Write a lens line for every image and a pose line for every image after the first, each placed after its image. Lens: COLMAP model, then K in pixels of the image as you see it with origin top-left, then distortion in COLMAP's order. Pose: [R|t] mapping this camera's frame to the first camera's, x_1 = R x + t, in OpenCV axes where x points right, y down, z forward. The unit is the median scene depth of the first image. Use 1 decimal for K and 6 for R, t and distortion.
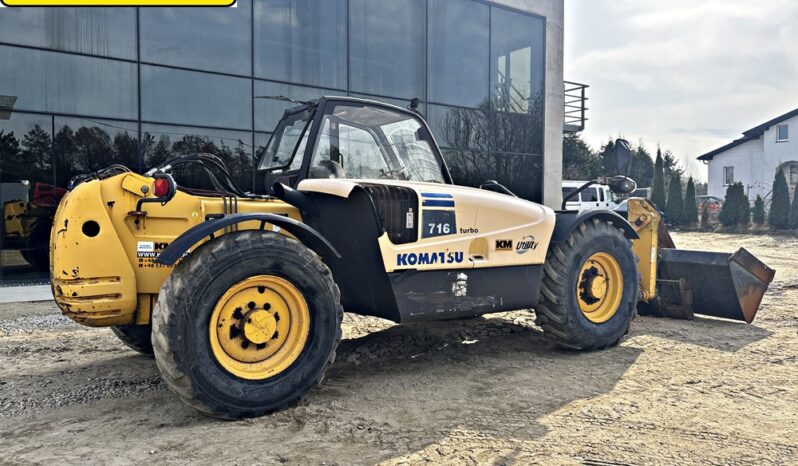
lens RADIAL K [[603.3, 0, 410.5], [0, 603.3, 216.7], [0, 0, 1]] dist [0.048905, -0.056087]
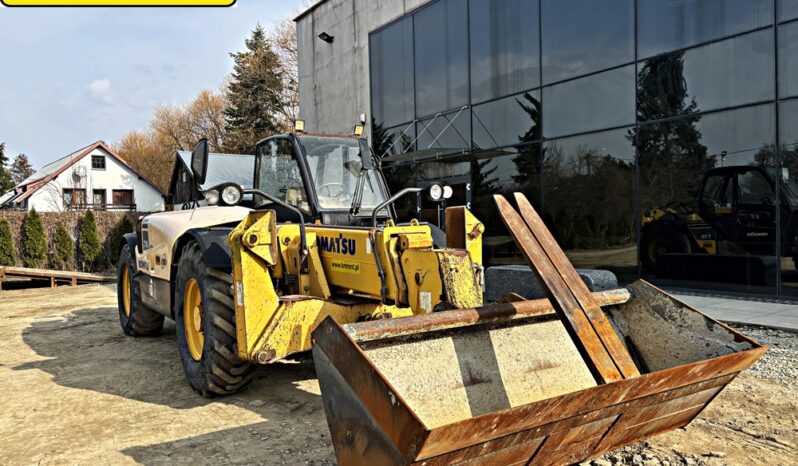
lens RADIAL K [[603.3, 0, 395.4], [0, 603.3, 239.7], [0, 0, 1]] dist [0.048905, -0.056087]
pose [[-0.030203, 0.022611, -0.999288, 1.413286], [0.018190, 0.999591, 0.022068, -0.011122], [0.999378, -0.017511, -0.030602, 1.604163]]
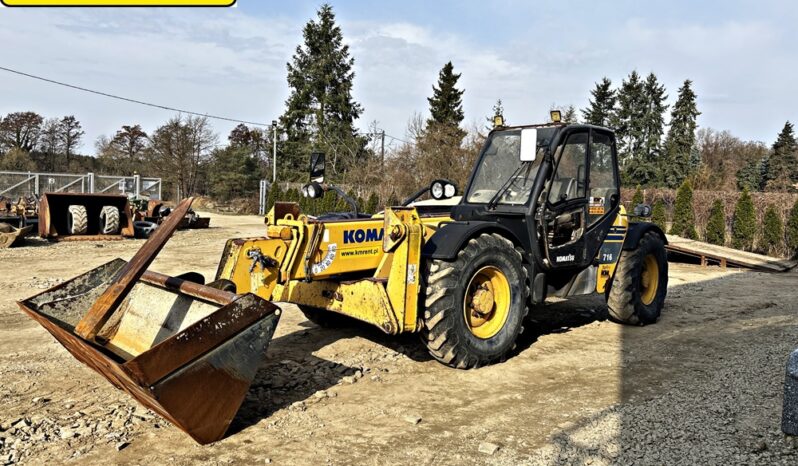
lens RADIAL K [[603.3, 0, 397.7], [0, 603.3, 229.3], [0, 0, 1]] dist [0.048905, -0.056087]
pose [[-0.985591, -0.026386, -0.167078, 0.484806], [-0.037290, 0.997350, 0.062464, -0.072905], [0.164987, 0.067795, -0.983963, 2.759022]]
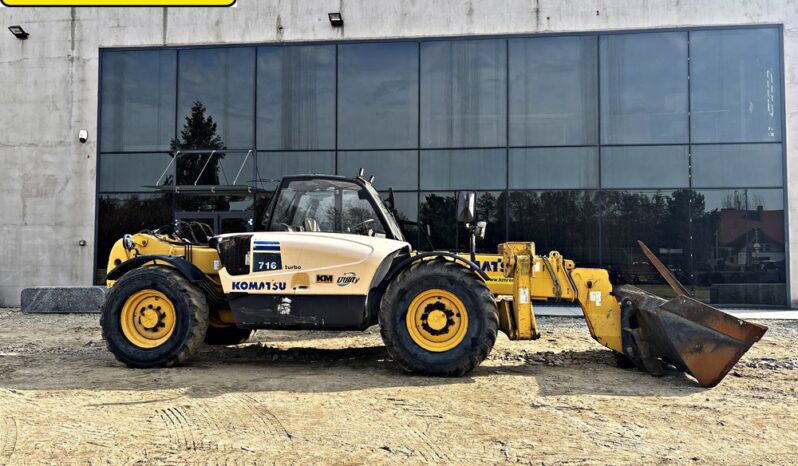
lens RADIAL K [[603.3, 0, 397.6], [0, 603.3, 228.5], [0, 0, 1]] dist [0.048905, -0.056087]
pose [[0.743899, -0.031666, -0.667542, 1.243535], [-0.006449, 0.998490, -0.054551, 0.007953], [0.668261, 0.044885, 0.742571, 0.127083]]
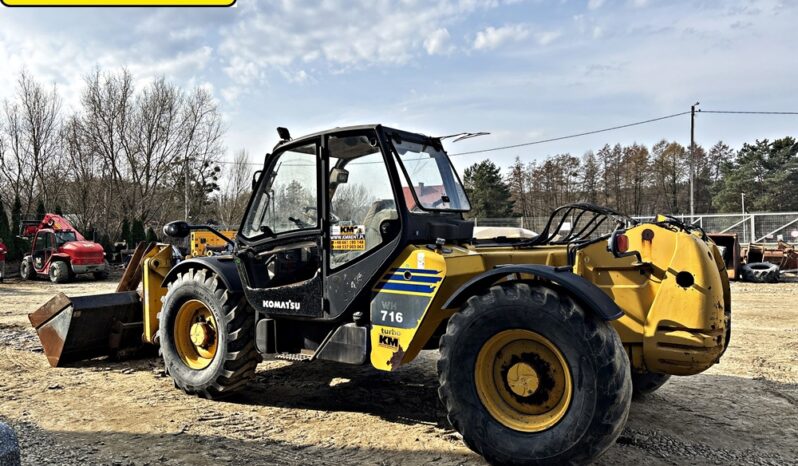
lens RADIAL K [[603.3, 0, 398.8], [0, 603.3, 219.6], [0, 0, 1]] dist [0.048905, -0.056087]
pose [[-0.364978, 0.021345, 0.930772, -1.214476], [0.025188, 0.999598, -0.013047, -0.071652], [-0.930676, 0.018682, -0.365368, 1.691859]]
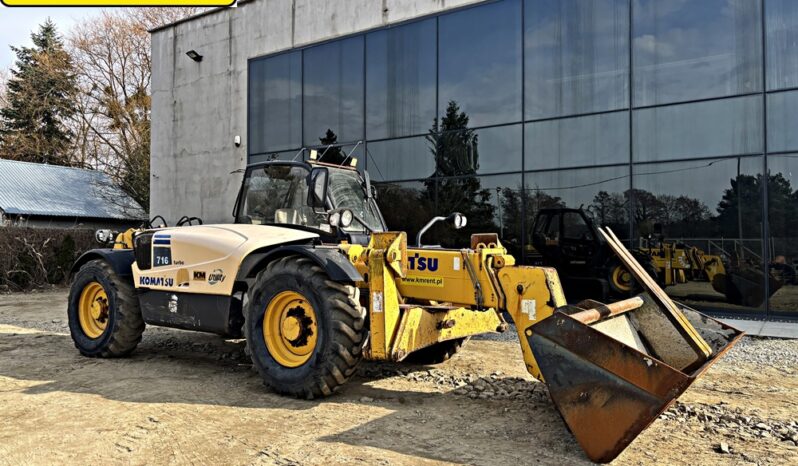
lens RADIAL K [[603.3, 0, 402.3], [0, 603.3, 229.9], [0, 0, 1]] dist [0.048905, -0.056087]
pose [[0.347060, -0.029423, -0.937381, 1.528645], [-0.006658, 0.999405, -0.033835, -0.006418], [0.937819, 0.017984, 0.346658, 1.025271]]
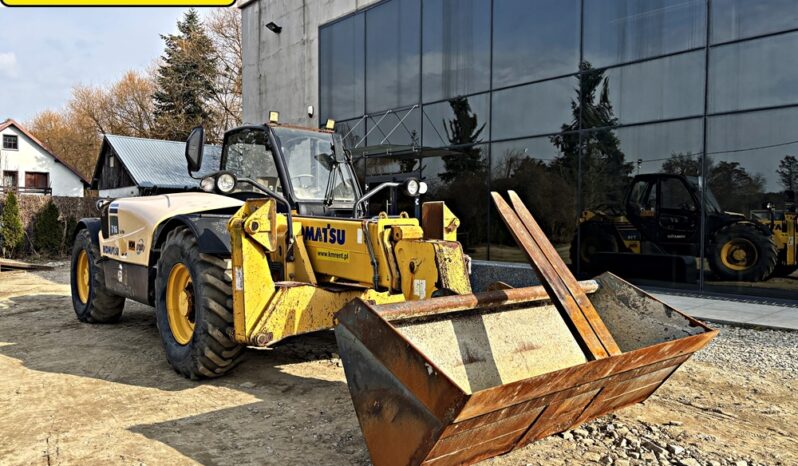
lens RADIAL K [[603.3, 0, 395.8], [0, 603.3, 238.7], [0, 0, 1]] dist [0.048905, -0.056087]
pose [[0.092050, 0.030358, -0.995291, 1.471403], [-0.010930, 0.999506, 0.029476, -0.007038], [0.995694, 0.008166, 0.092337, 1.499594]]
